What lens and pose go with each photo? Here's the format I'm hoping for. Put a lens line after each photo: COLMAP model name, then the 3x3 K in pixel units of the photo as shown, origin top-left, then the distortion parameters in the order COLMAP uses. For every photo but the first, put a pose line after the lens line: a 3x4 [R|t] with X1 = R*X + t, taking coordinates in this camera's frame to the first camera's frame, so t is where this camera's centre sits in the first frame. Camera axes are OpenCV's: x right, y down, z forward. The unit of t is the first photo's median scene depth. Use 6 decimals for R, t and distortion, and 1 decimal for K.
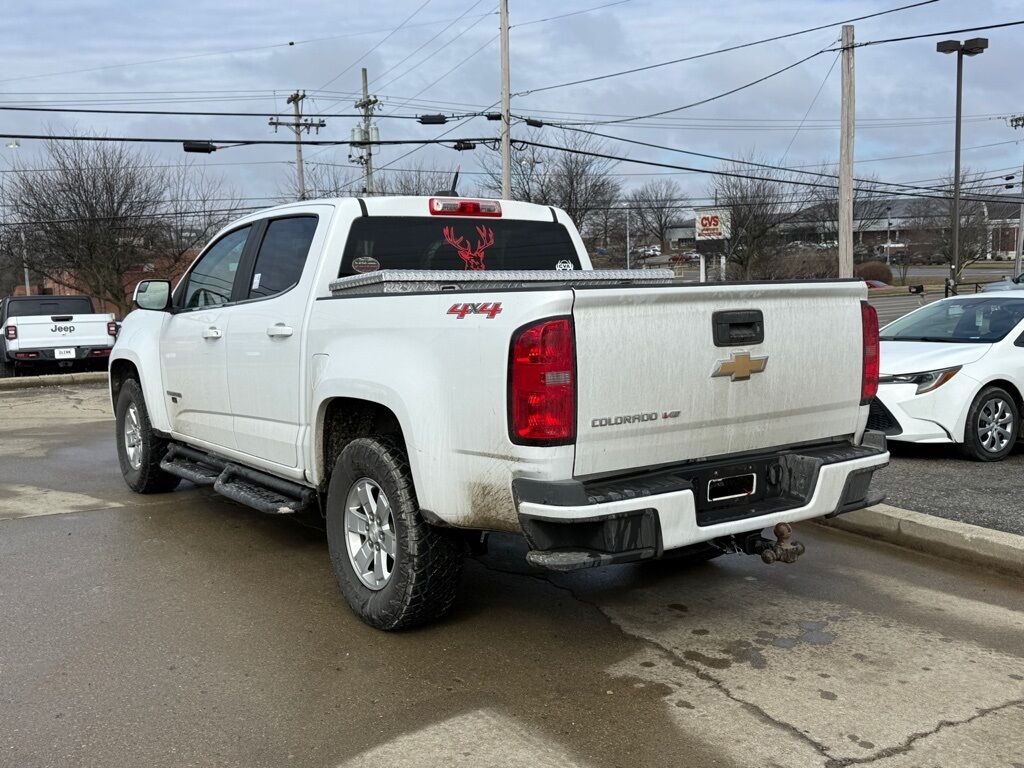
lens RADIAL K [[1001.7, 0, 516.7], [0, 1001.7, 374.6], [0, 0, 1]] dist [0.185593, -0.388214]
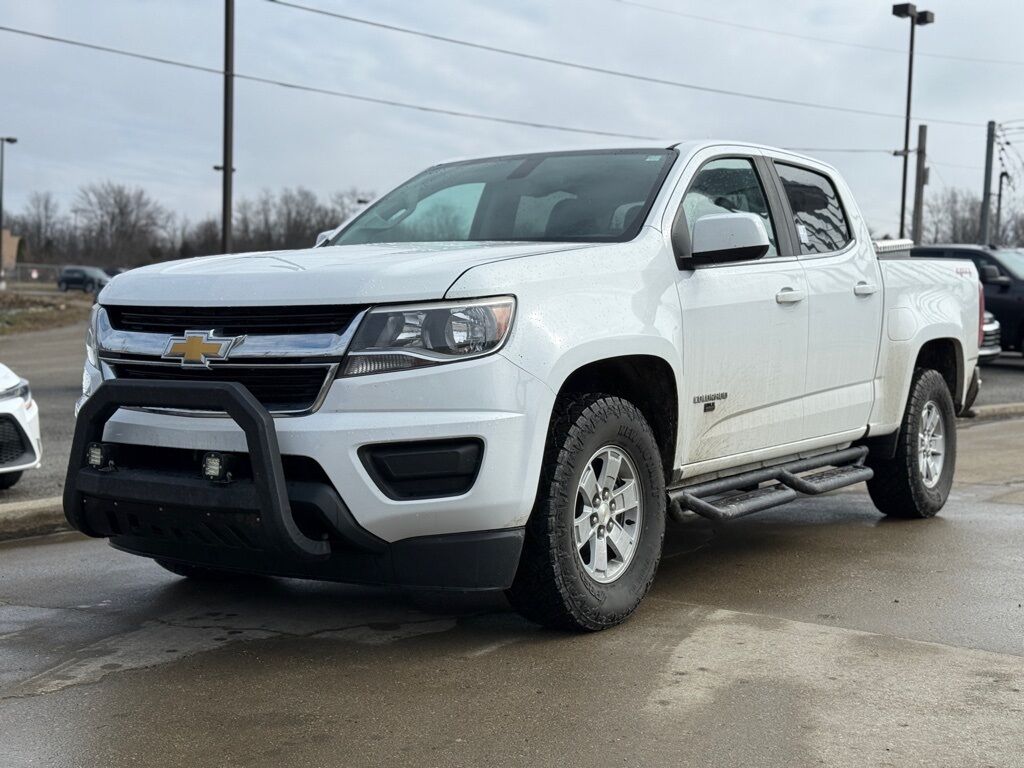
lens RADIAL K [[1425.7, 0, 512.0], [0, 1425.7, 384.0], [0, 0, 1]] dist [0.181474, -0.342272]
pose [[-0.345369, -0.030169, 0.937982, -1.778262], [0.089086, 0.993916, 0.064770, -0.090793], [-0.934229, 0.105931, -0.340580, 2.249508]]
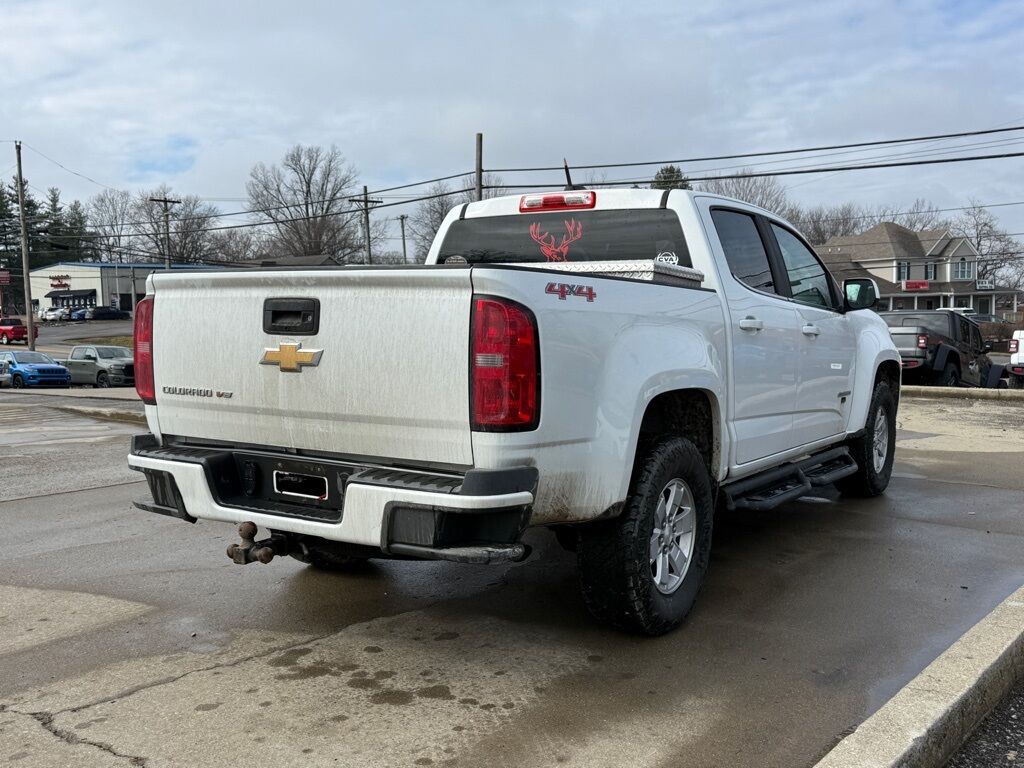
lens RADIAL K [[1001.5, 0, 512.0], [0, 1001.5, 384.0], [0, 0, 1]] dist [0.169948, -0.341584]
pose [[0.374975, 0.087699, -0.922877, 1.113293], [-0.097502, 0.993725, 0.054815, -0.052306], [0.921893, 0.069428, 0.381173, 0.786716]]
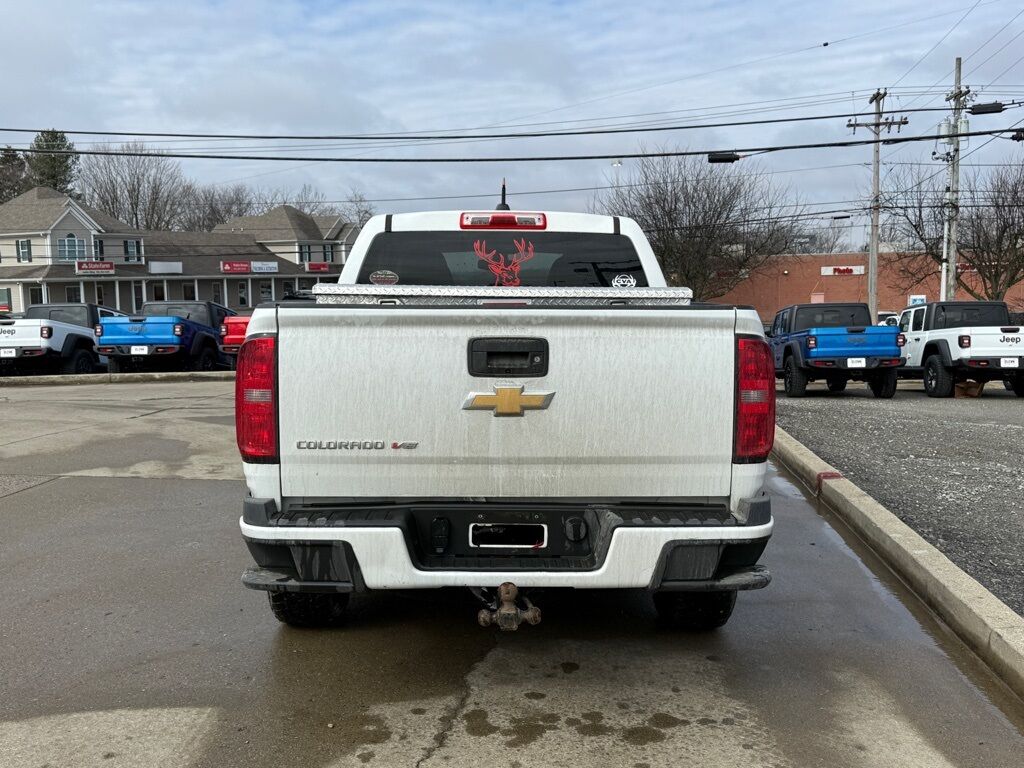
lens RADIAL K [[1001.7, 0, 516.7], [0, 1001.7, 374.6], [0, 0, 1]] dist [0.185593, -0.388214]
pose [[0.828843, 0.067911, -0.555344, 0.677217], [-0.070573, 0.997368, 0.016635, -0.043684], [0.555012, 0.025405, 0.831454, 0.254320]]
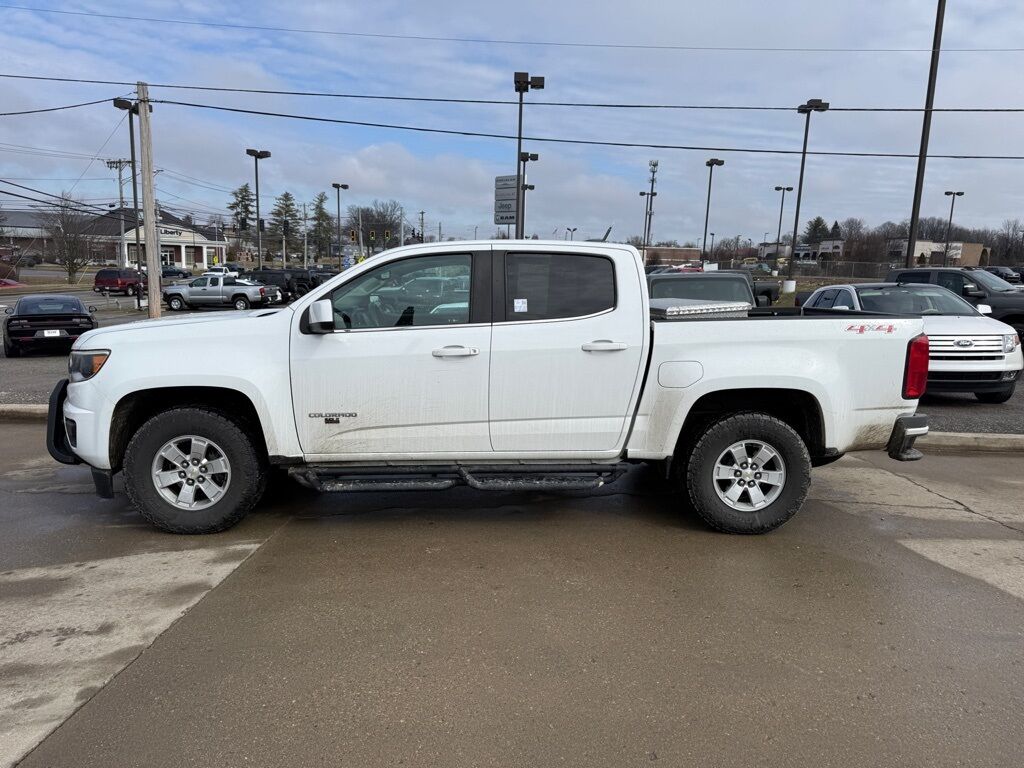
lens RADIAL K [[726.1, 0, 512.0], [0, 726.1, 384.0], [0, 0, 1]] dist [0.004401, -0.000976]
pose [[0.531888, -0.092907, 0.841703, -1.324909], [0.051656, 0.995672, 0.077260, -0.089408], [-0.845238, 0.002386, 0.534385, 0.765614]]
